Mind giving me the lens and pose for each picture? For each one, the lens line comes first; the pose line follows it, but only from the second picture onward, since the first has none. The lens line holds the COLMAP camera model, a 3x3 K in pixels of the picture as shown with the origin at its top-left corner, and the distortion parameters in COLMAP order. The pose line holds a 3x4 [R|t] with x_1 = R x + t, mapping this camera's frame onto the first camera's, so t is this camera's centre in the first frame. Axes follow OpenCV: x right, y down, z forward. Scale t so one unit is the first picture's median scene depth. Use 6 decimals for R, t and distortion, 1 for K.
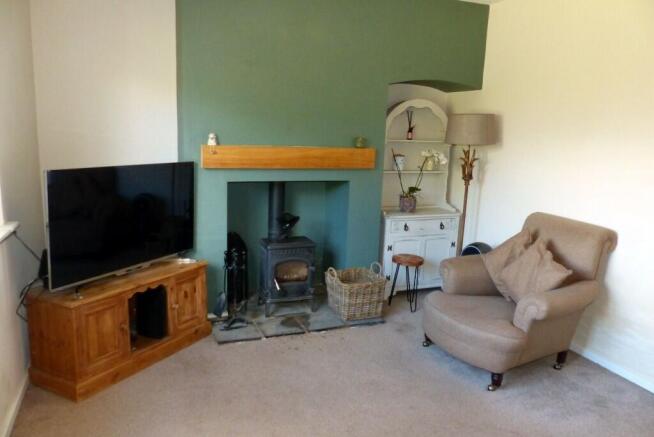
lens RADIAL K [[502.6, 0, 327.0], [0, 502.6, 218.5], [0, 0, 1]] dist [-0.000351, 0.003020]
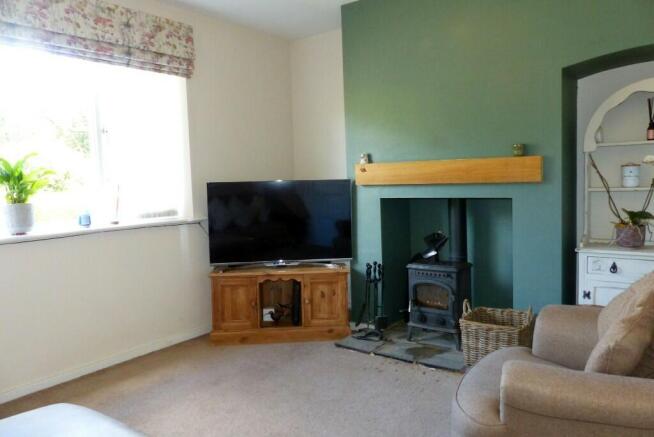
lens RADIAL K [[502.6, 0, 327.0], [0, 502.6, 218.5], [0, 0, 1]] dist [-0.000351, 0.003020]
pose [[0.512384, 0.018824, -0.858550, 0.640340], [-0.109085, 0.993088, -0.043329, 0.026768], [0.851800, 0.115856, 0.510896, 0.377749]]
